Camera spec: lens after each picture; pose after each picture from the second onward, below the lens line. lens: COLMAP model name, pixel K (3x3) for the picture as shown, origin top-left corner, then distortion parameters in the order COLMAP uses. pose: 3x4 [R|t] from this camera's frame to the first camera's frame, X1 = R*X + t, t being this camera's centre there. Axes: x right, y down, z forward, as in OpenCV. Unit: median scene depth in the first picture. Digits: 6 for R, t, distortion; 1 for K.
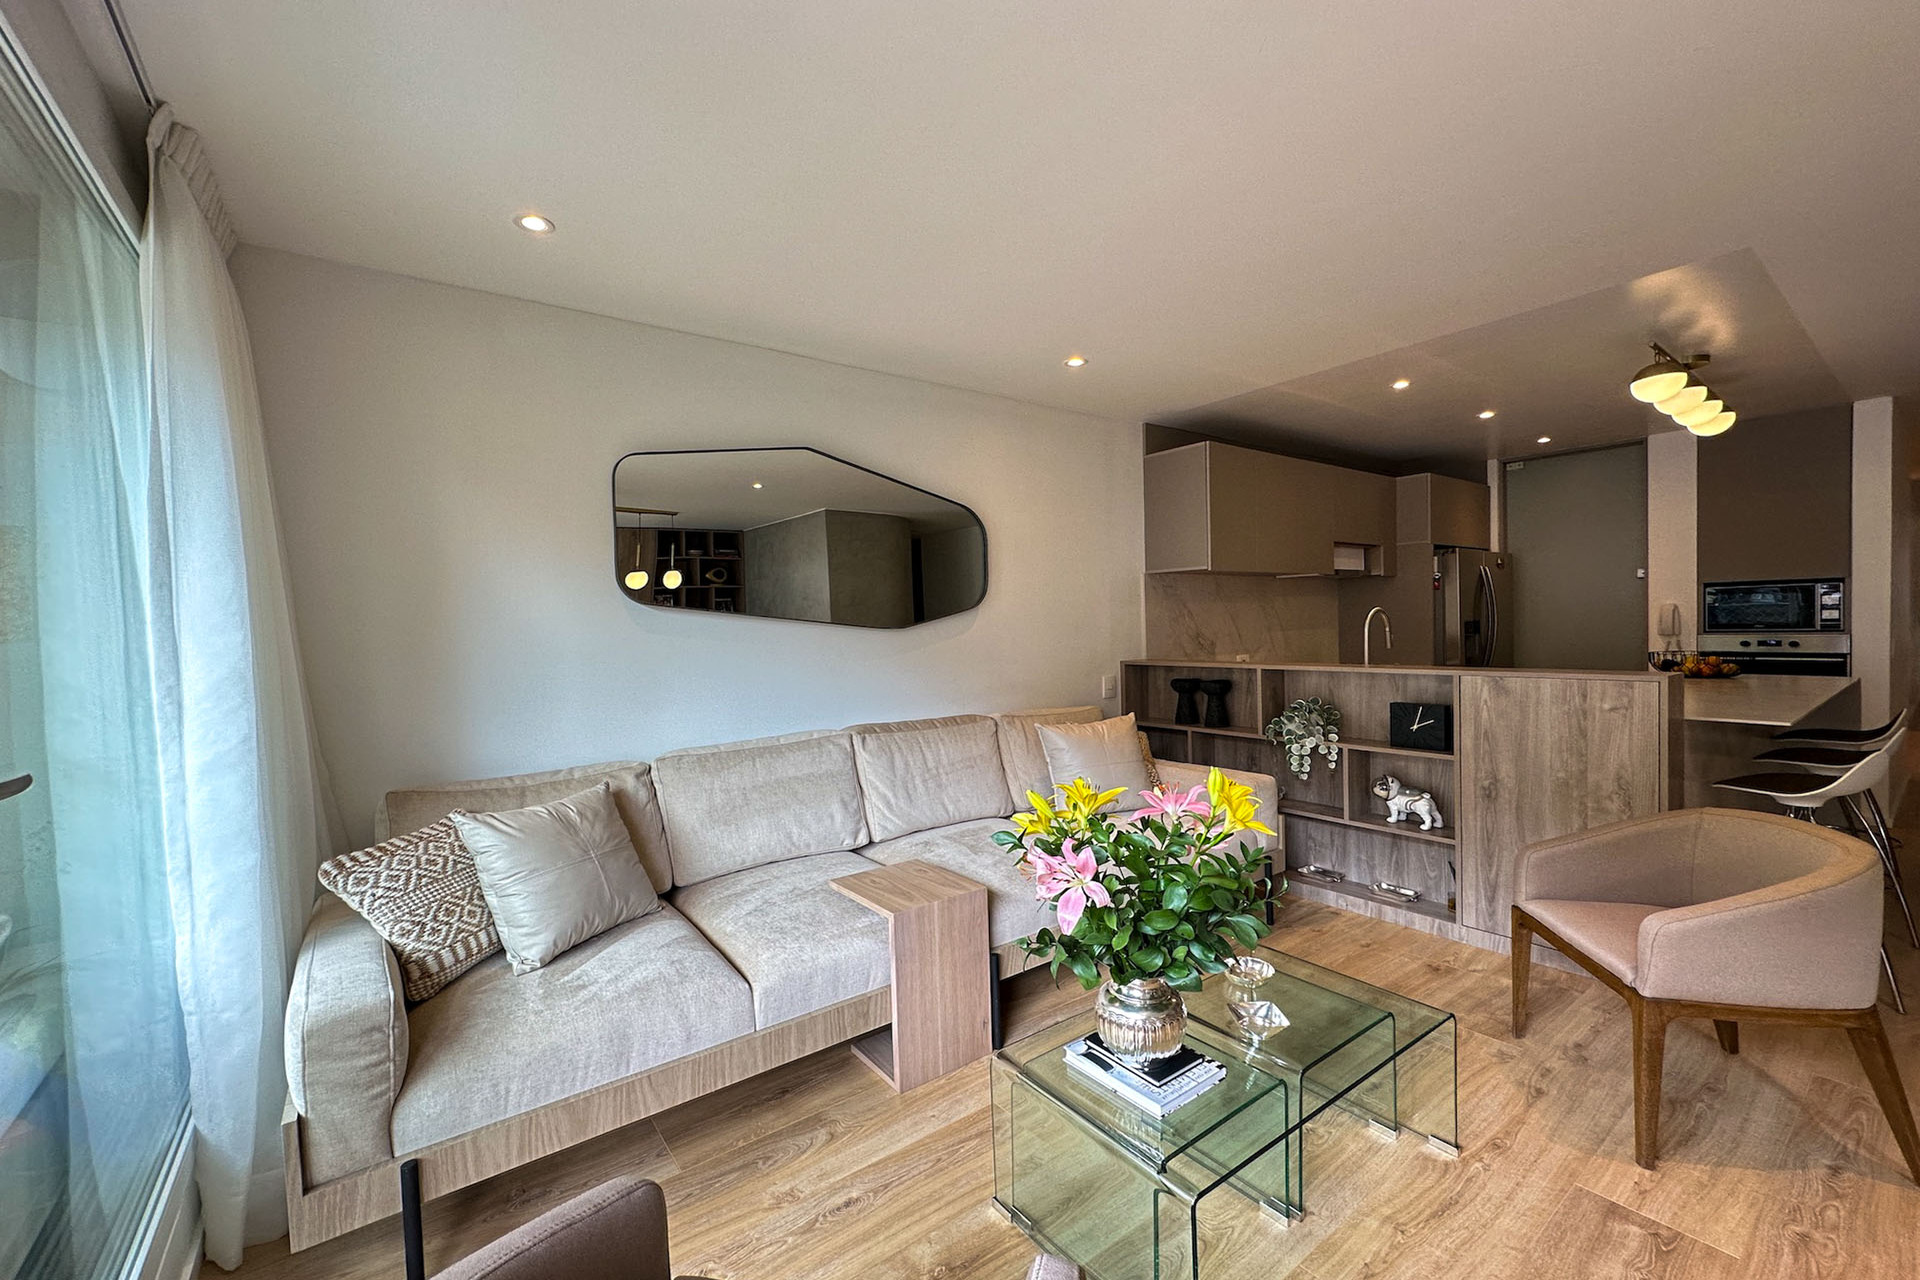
lens RADIAL K [[781.1, 0, 960.5], [0, 781.1, 640.5], [0, 0, 1]] dist [-0.001461, -0.000038]
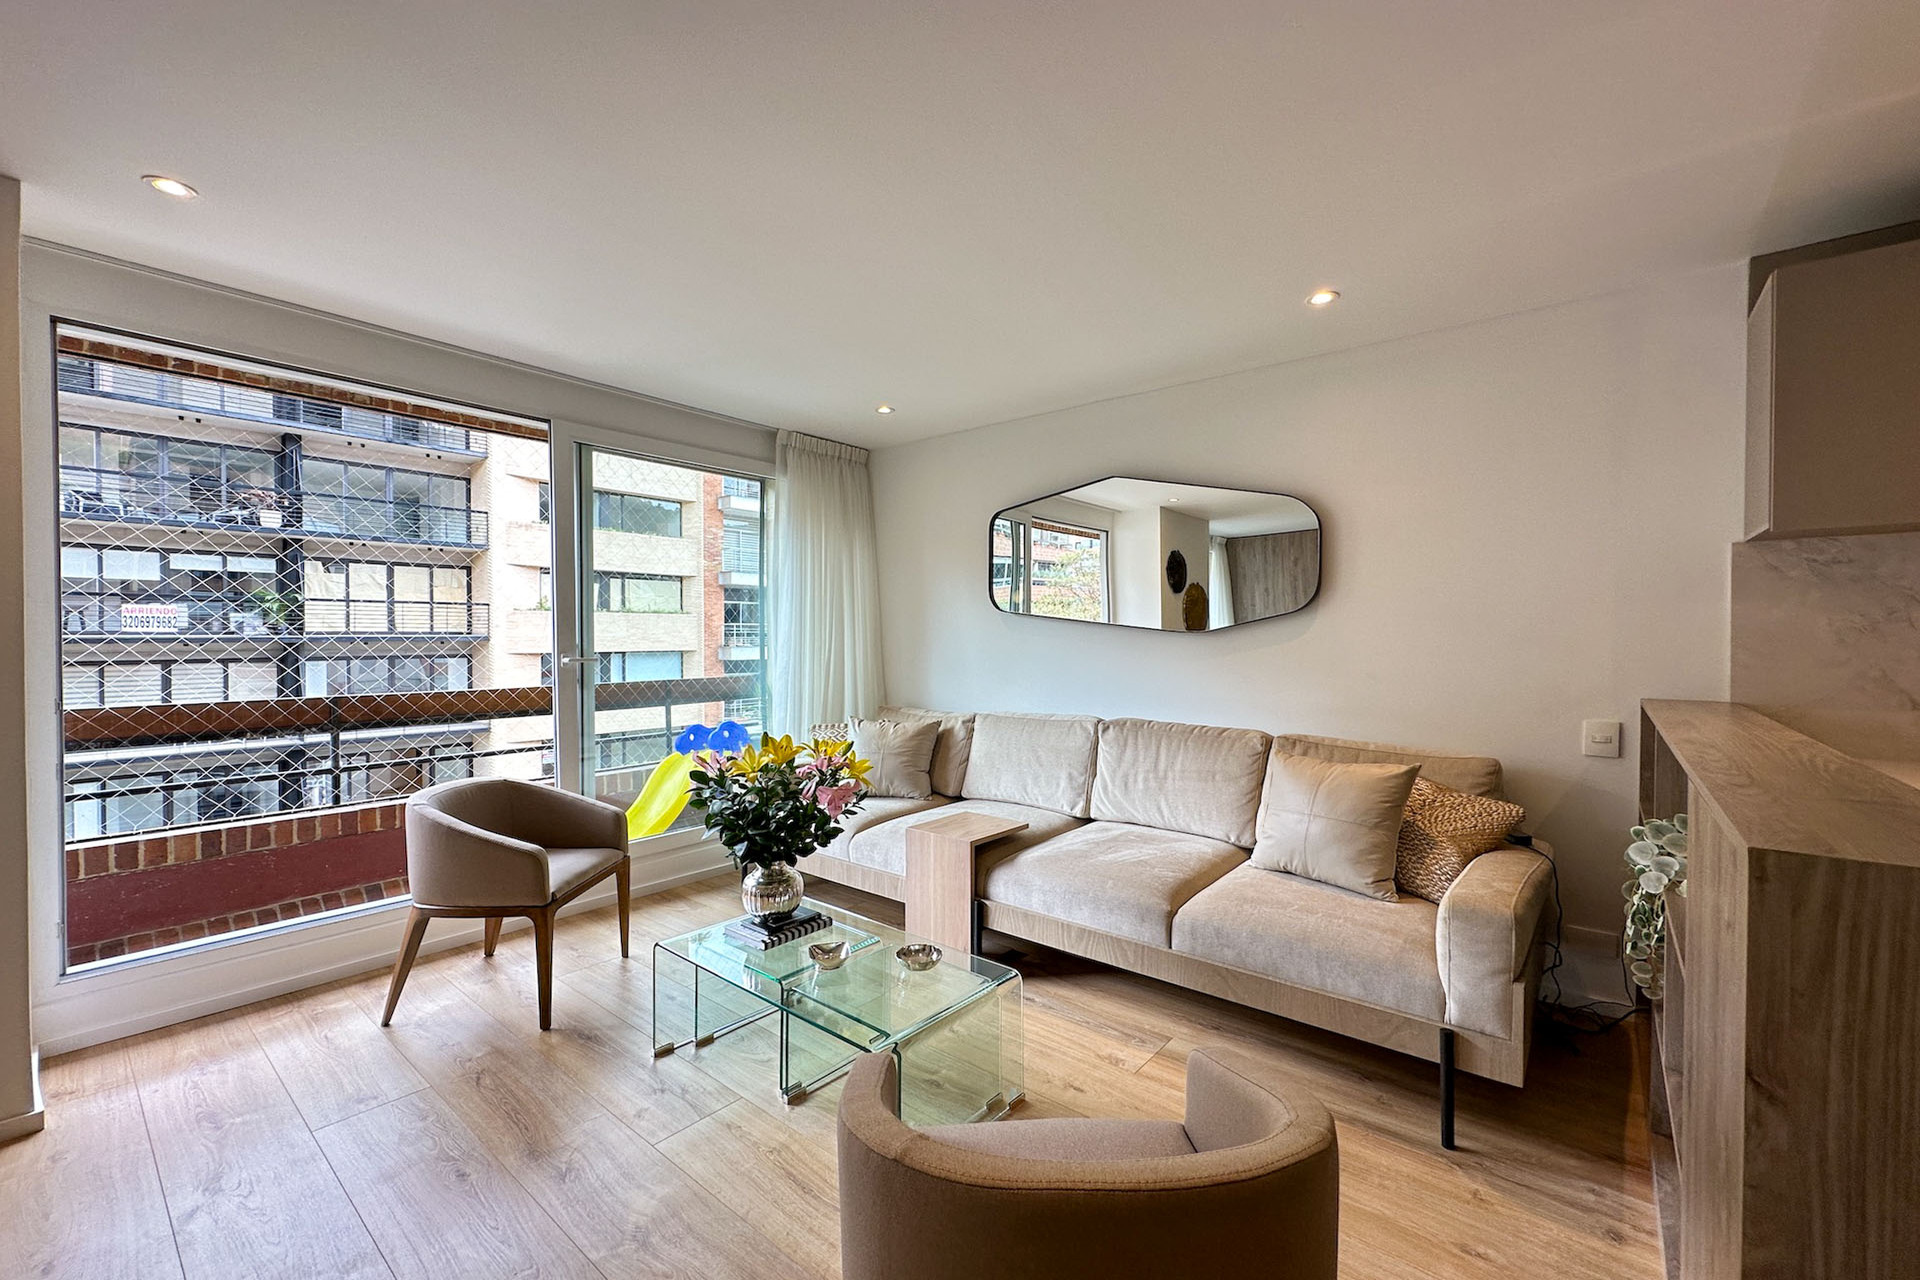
lens RADIAL K [[781.1, 0, 960.5], [0, 781.1, 640.5], [0, 0, 1]] dist [-0.001461, -0.000038]
pose [[0.232899, 0.031737, -0.971983, 0.833907], [-0.032022, 0.999176, 0.024952, -0.019813], [0.971974, 0.025314, 0.233723, 0.479974]]
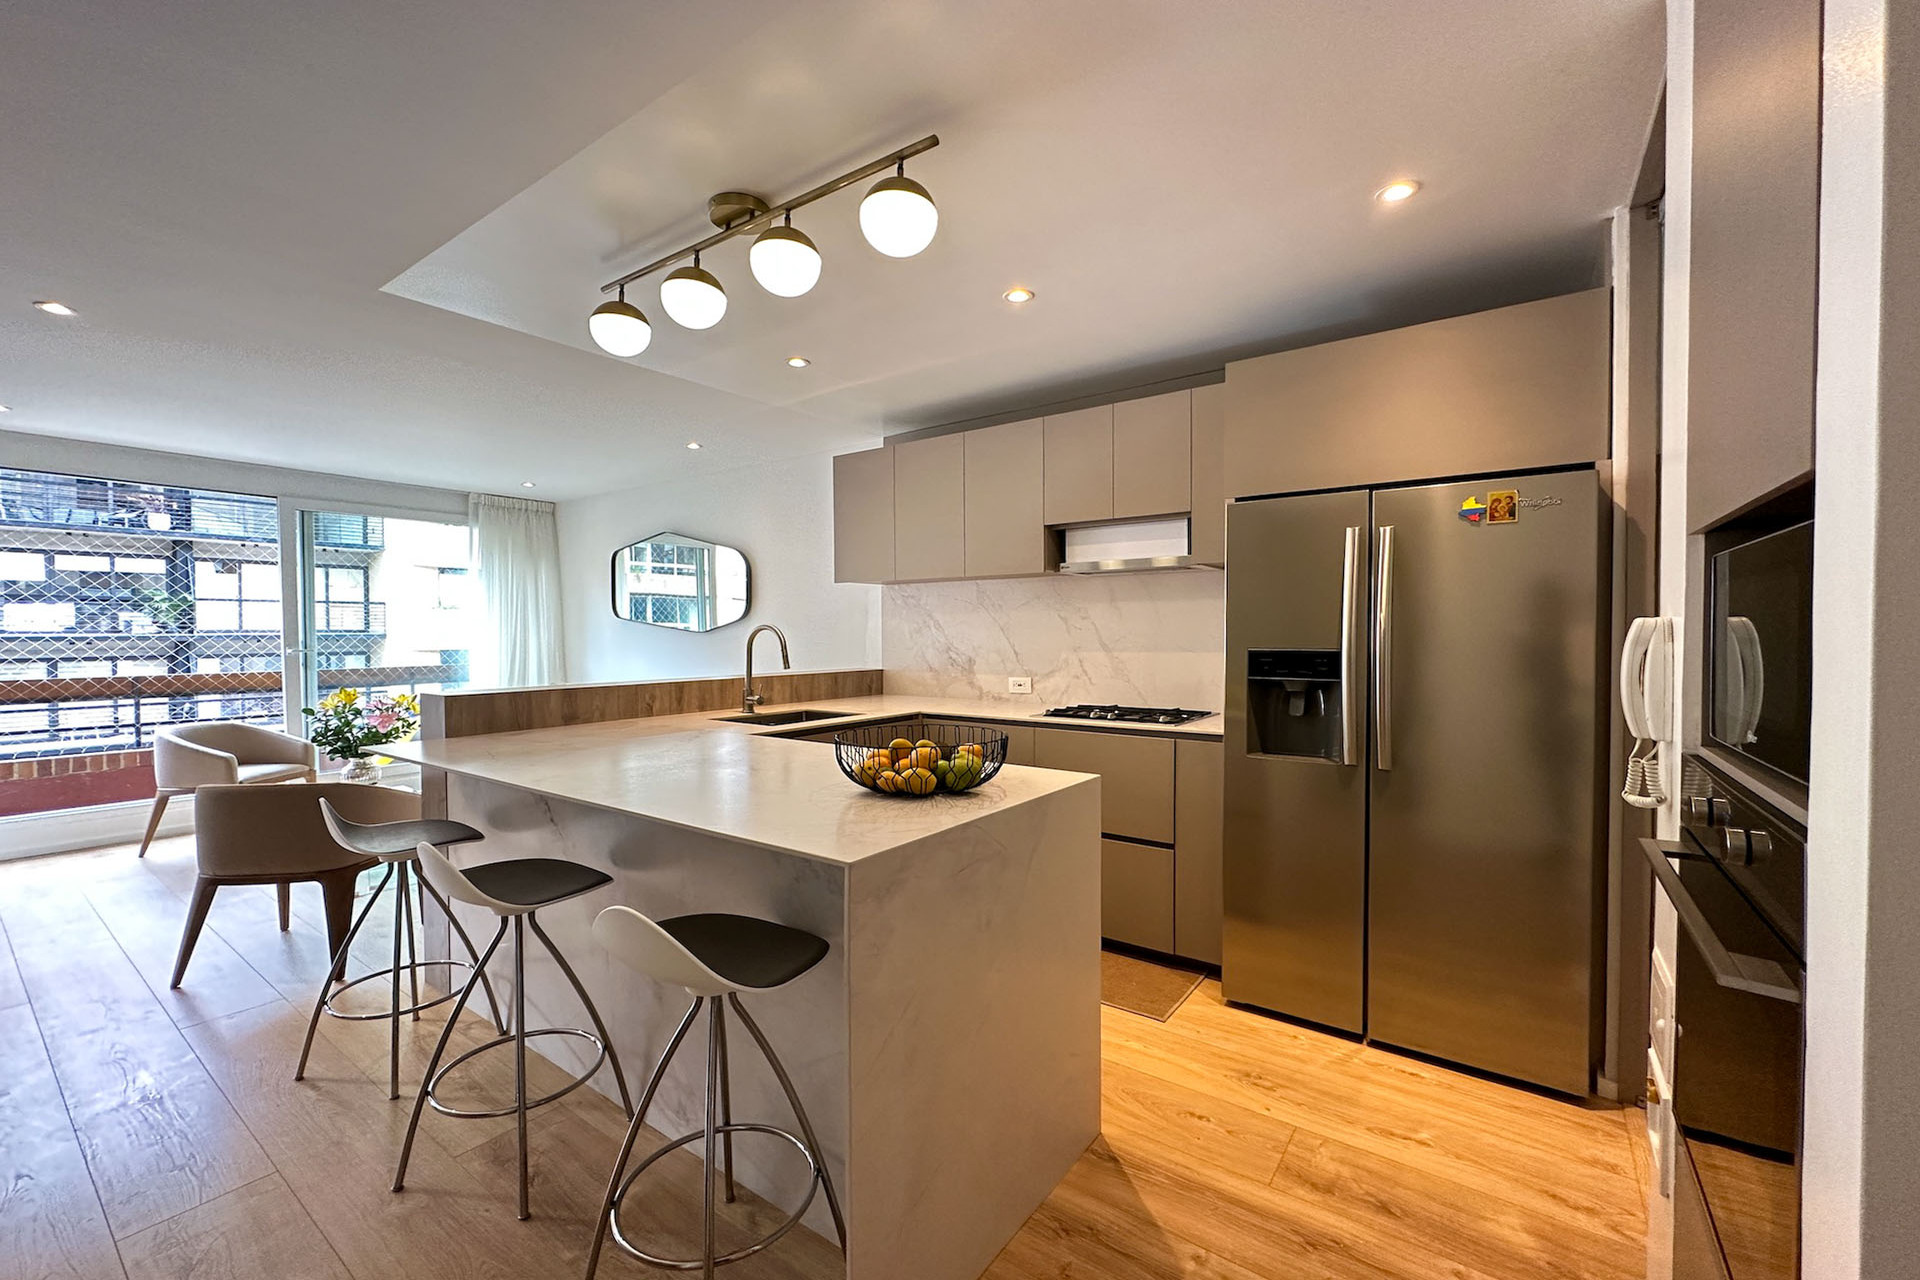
lens RADIAL K [[781.1, 0, 960.5], [0, 781.1, 640.5], [0, 0, 1]] dist [-0.001461, -0.000038]
pose [[0.291640, 0.035317, -0.955876, 1.636926], [-0.030800, 0.999147, 0.027518, -0.058749], [0.956032, 0.021415, 0.292479, 1.057158]]
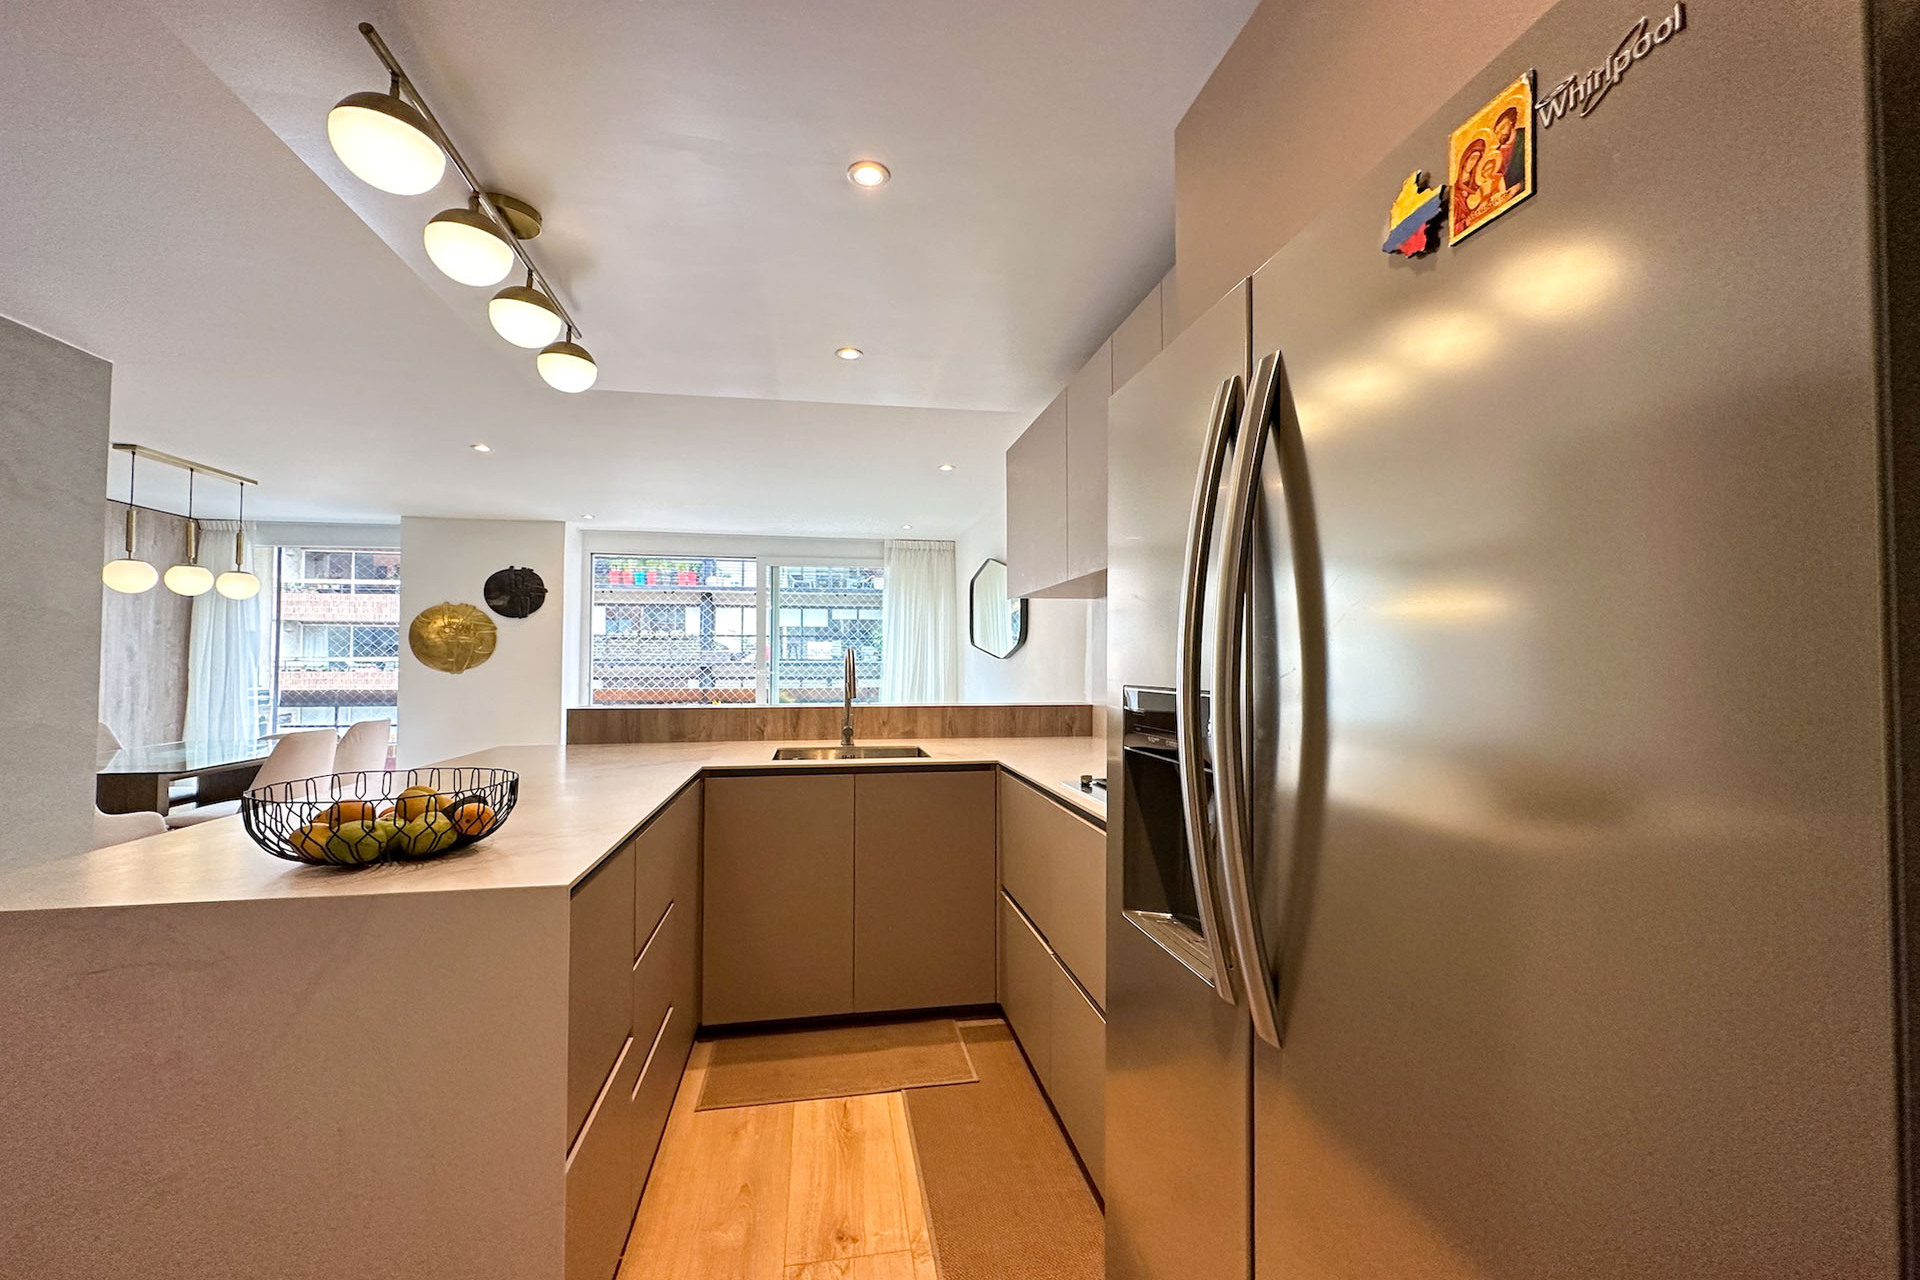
lens RADIAL K [[781.1, 0, 960.5], [0, 781.1, 640.5], [0, 0, 1]] dist [-0.001461, -0.000038]
pose [[-0.445990, -0.000928, -0.895037, 1.355339], [-0.016043, 0.999847, 0.006958, -0.060842], [0.894894, 0.017463, -0.445937, 1.635032]]
